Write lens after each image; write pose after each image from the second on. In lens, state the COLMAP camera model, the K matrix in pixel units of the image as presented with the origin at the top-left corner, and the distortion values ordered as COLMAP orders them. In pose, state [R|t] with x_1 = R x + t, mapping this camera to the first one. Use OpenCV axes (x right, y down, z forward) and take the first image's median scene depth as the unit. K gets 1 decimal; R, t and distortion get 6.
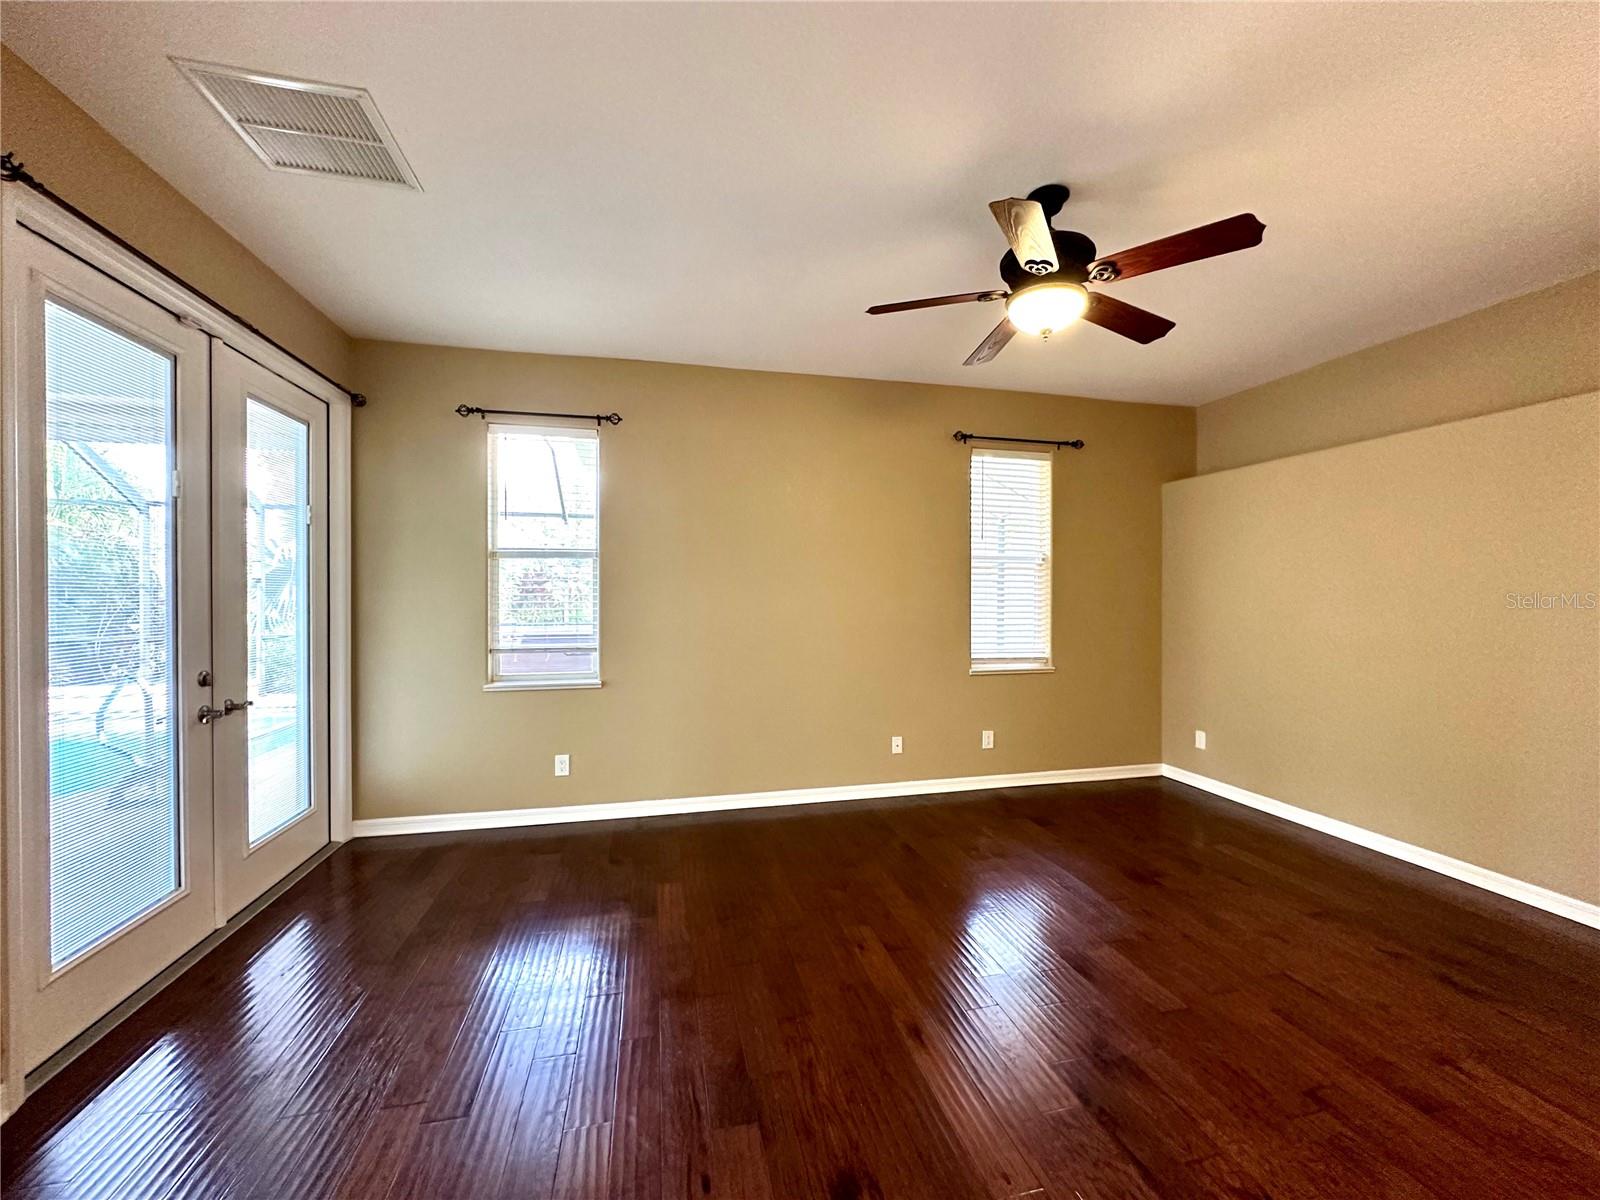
lens RADIAL K [[636.4, 0, 800.1], [0, 636.4, 598.4], [0, 0, 1]] dist [-0.002902, 0.000356]
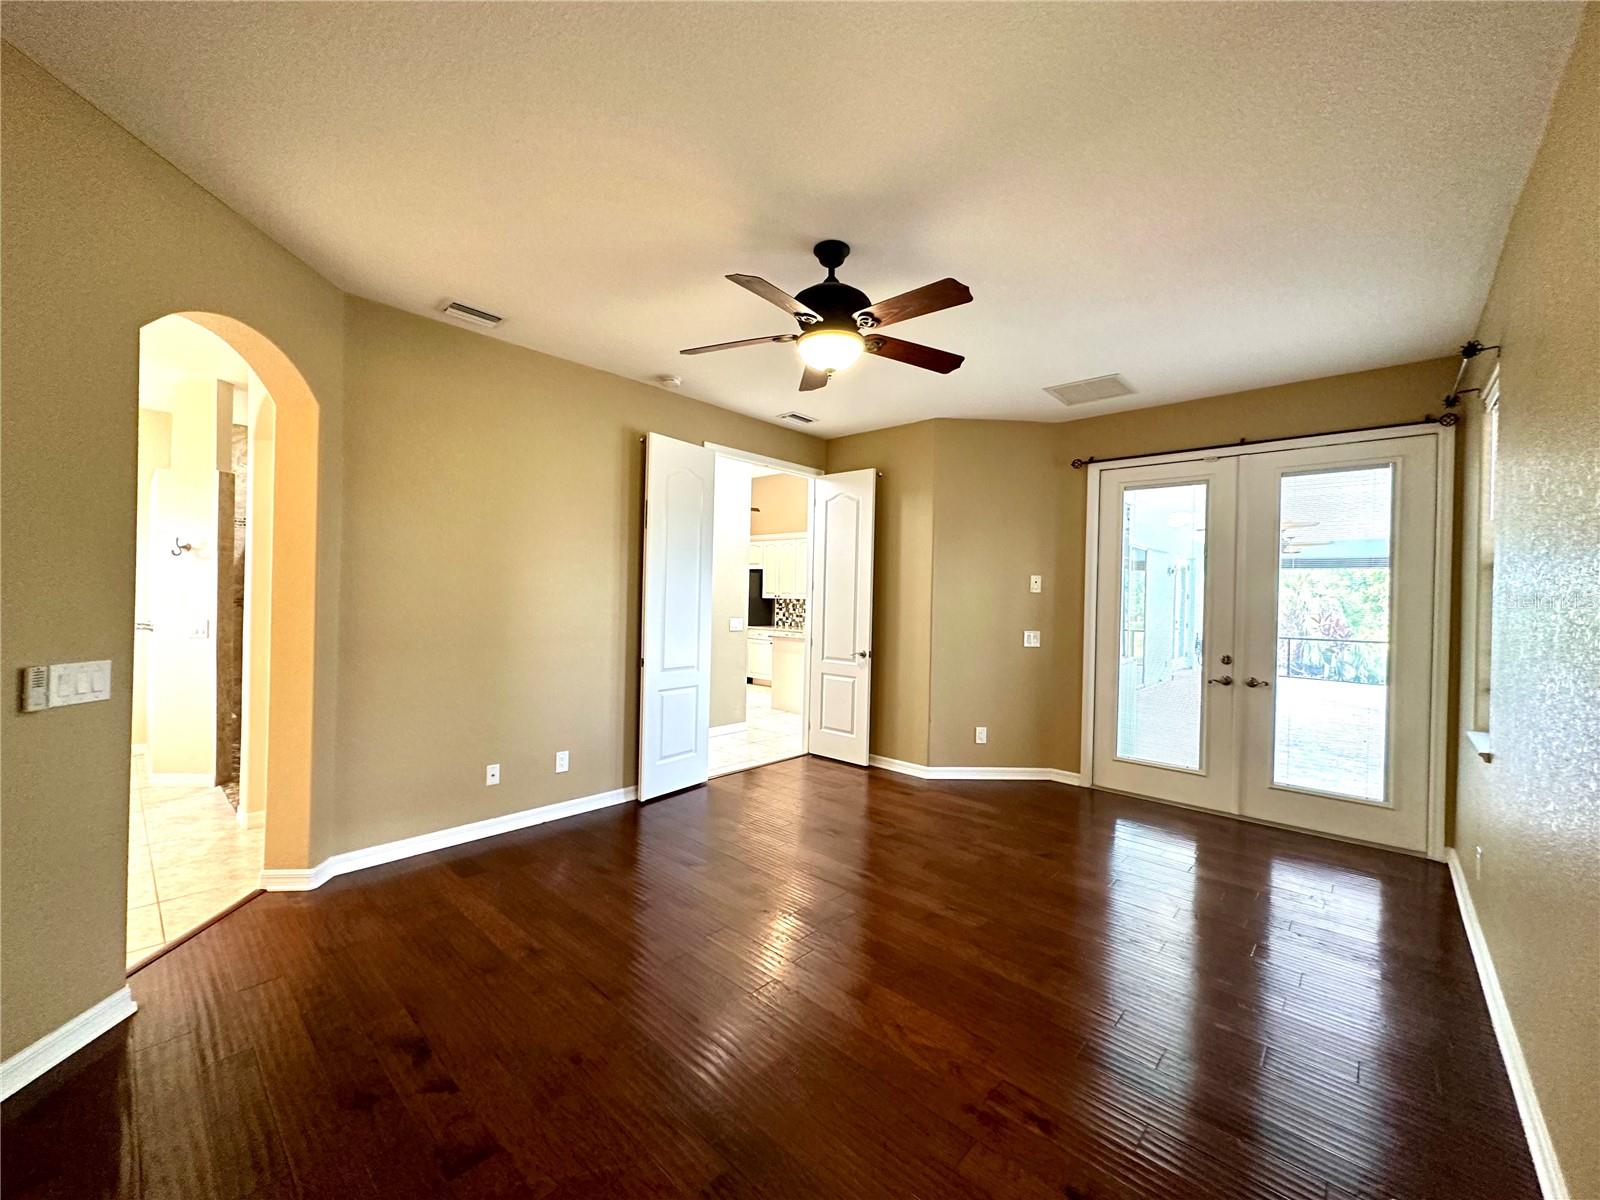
lens RADIAL K [[636.4, 0, 800.1], [0, 636.4, 598.4], [0, 0, 1]] dist [-0.002902, 0.000356]
pose [[-0.819271, -0.015936, -0.573186, 0.997170], [-0.026921, 0.999580, 0.010688, -0.025111], [0.572775, 0.024187, -0.819356, 1.772600]]
